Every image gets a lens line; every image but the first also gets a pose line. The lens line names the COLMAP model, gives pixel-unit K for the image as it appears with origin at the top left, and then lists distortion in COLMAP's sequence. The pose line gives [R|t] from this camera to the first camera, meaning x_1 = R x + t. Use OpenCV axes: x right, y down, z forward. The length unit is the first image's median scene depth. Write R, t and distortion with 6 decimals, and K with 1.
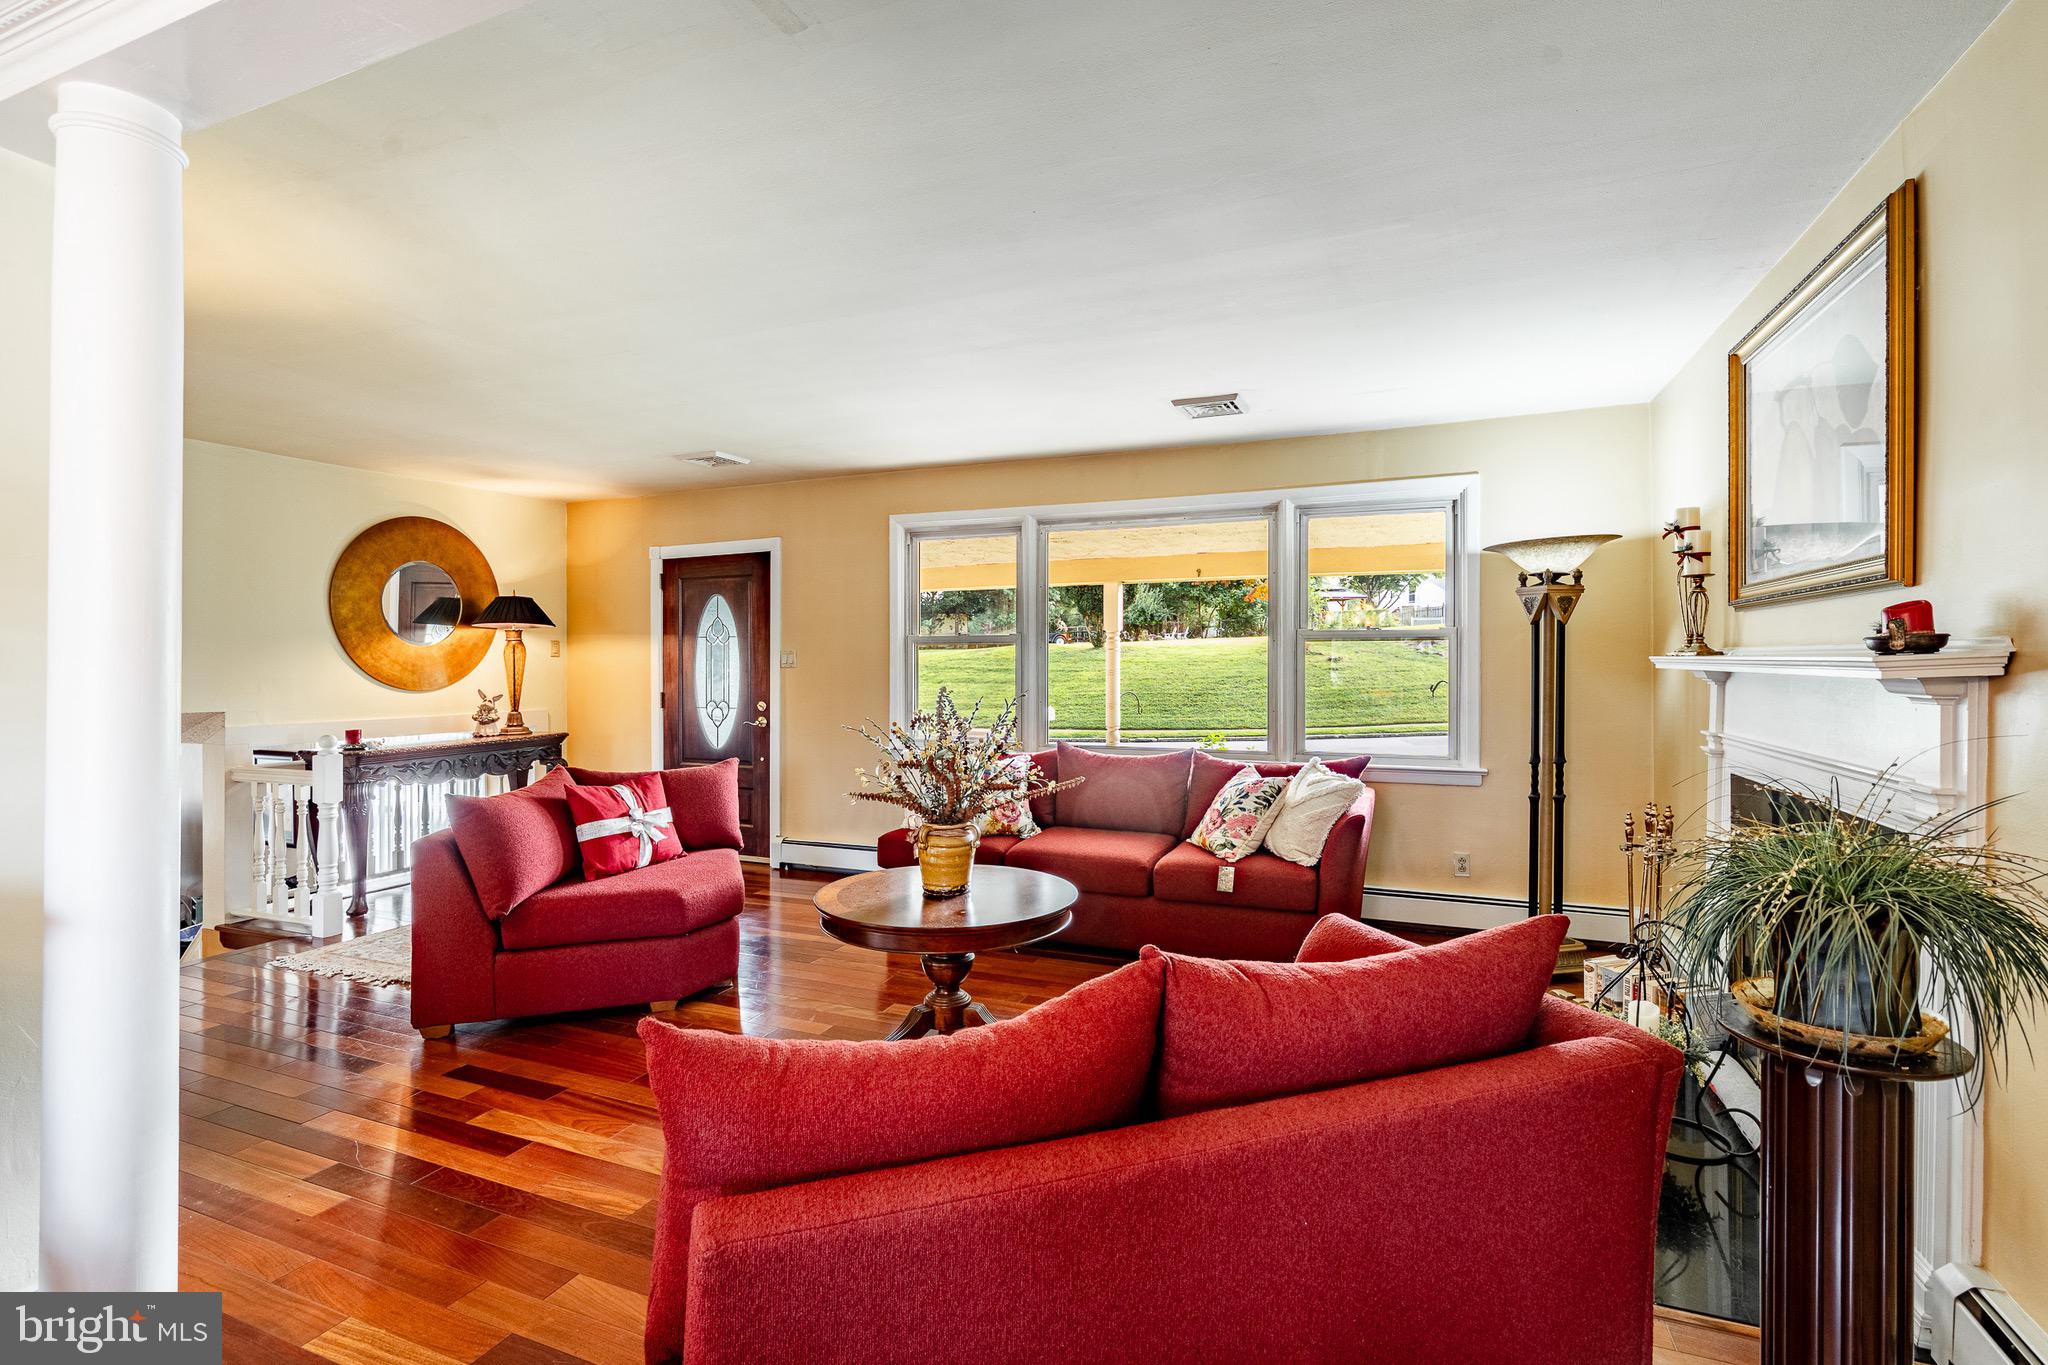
lens RADIAL K [[946.2, 0, 1023.8], [0, 946.2, 669.5], [0, 0, 1]] dist [-0.003496, -0.000334]
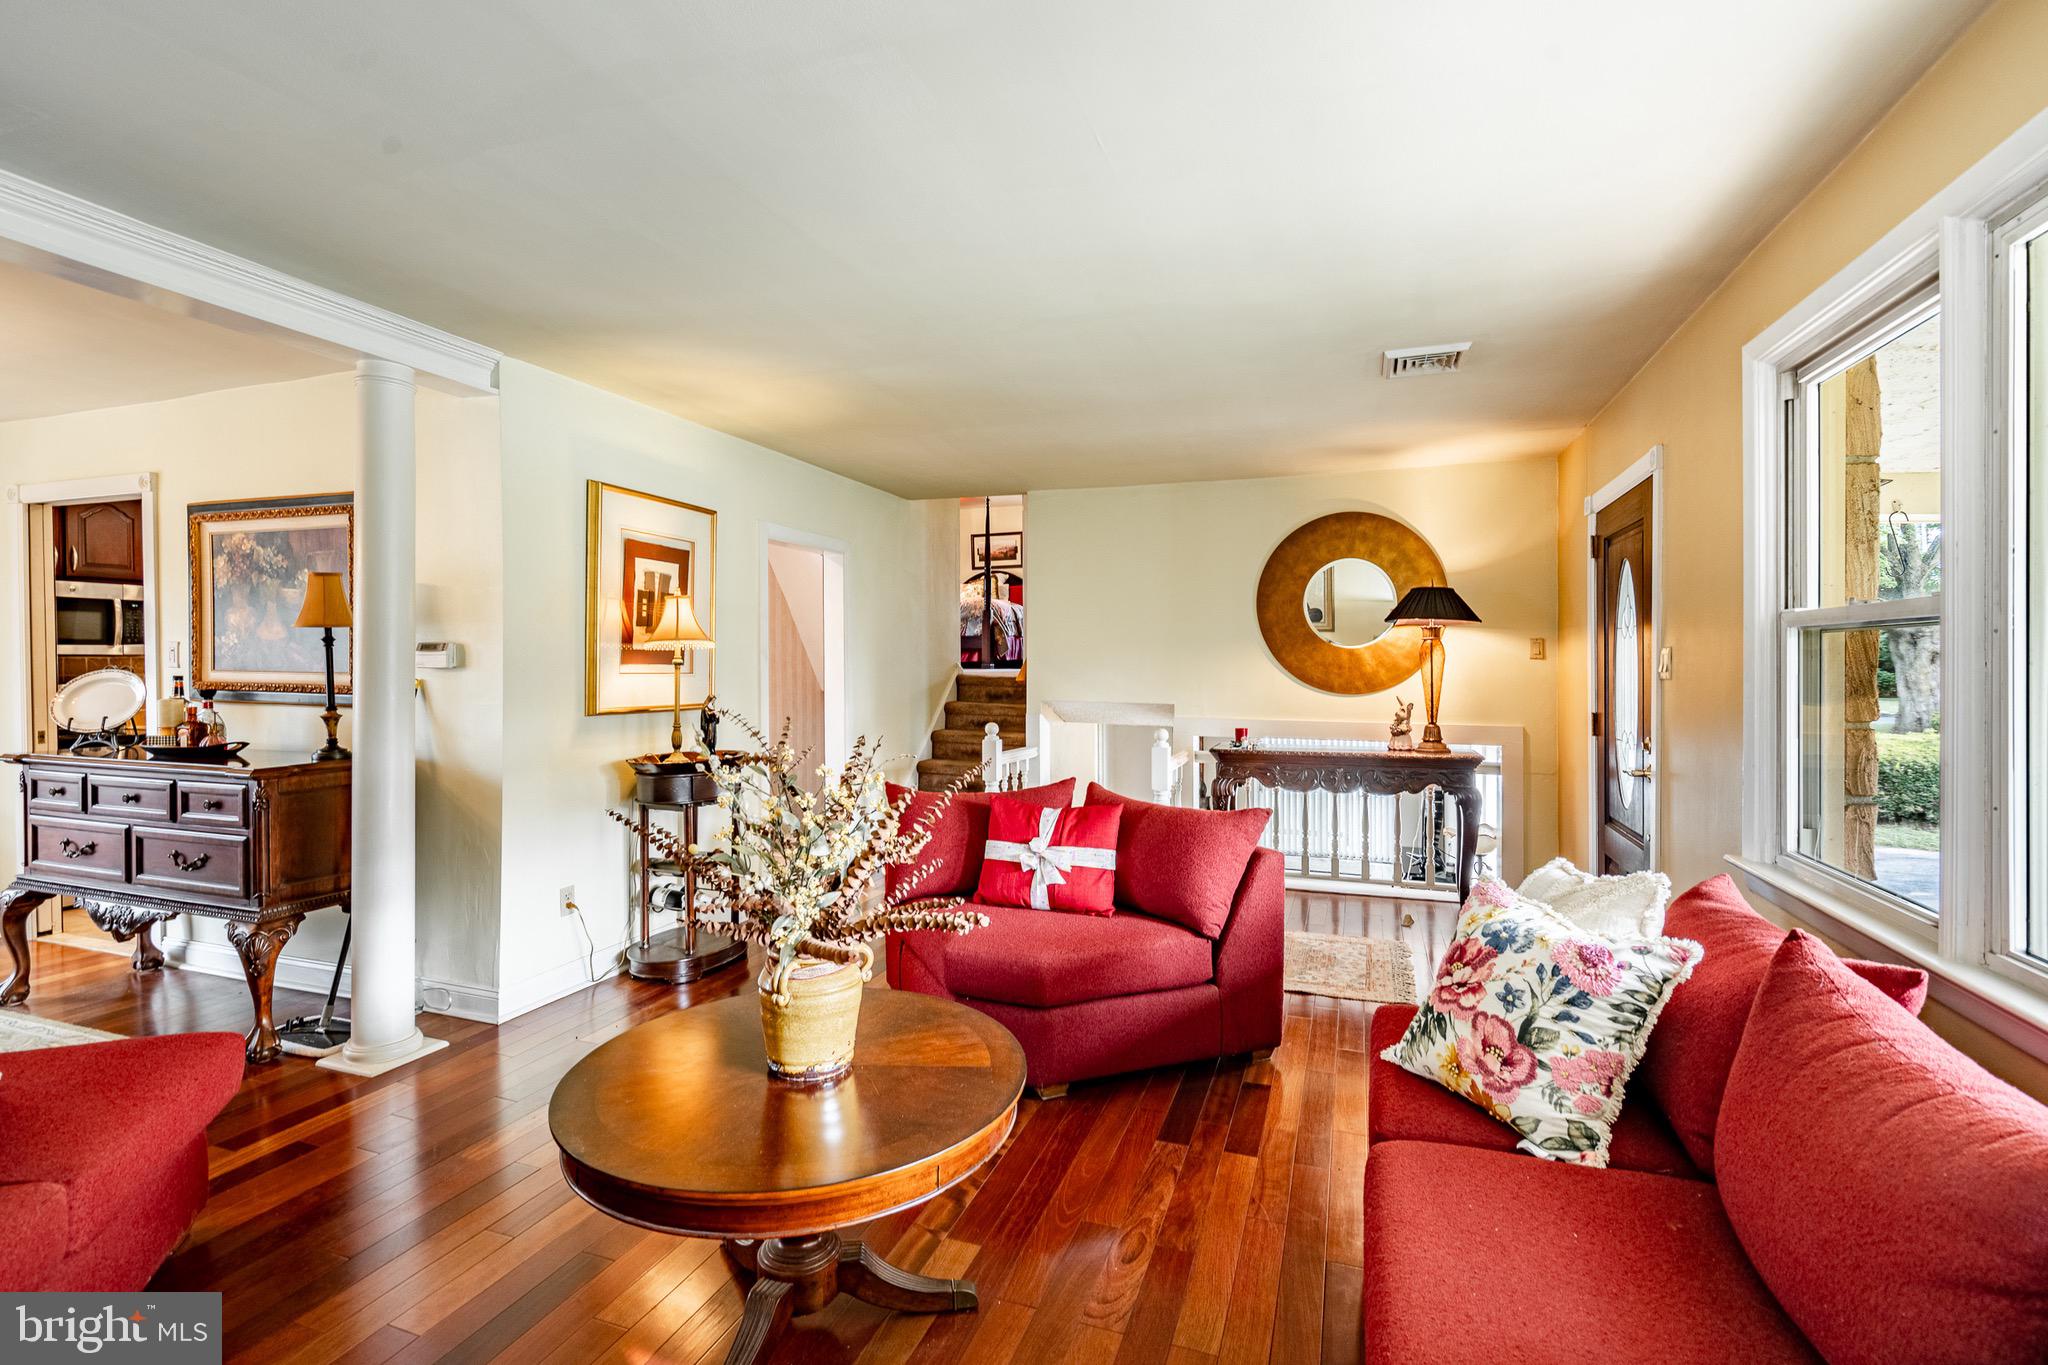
lens RADIAL K [[946.2, 0, 1025.5], [0, 946.2, 670.2], [0, 0, 1]] dist [-0.003496, -0.000334]
pose [[0.057506, 0.013691, -0.998251, 0.280496], [-0.014080, 0.999818, 0.012901, -0.009639], [0.998246, 0.013314, 0.057688, 0.599818]]
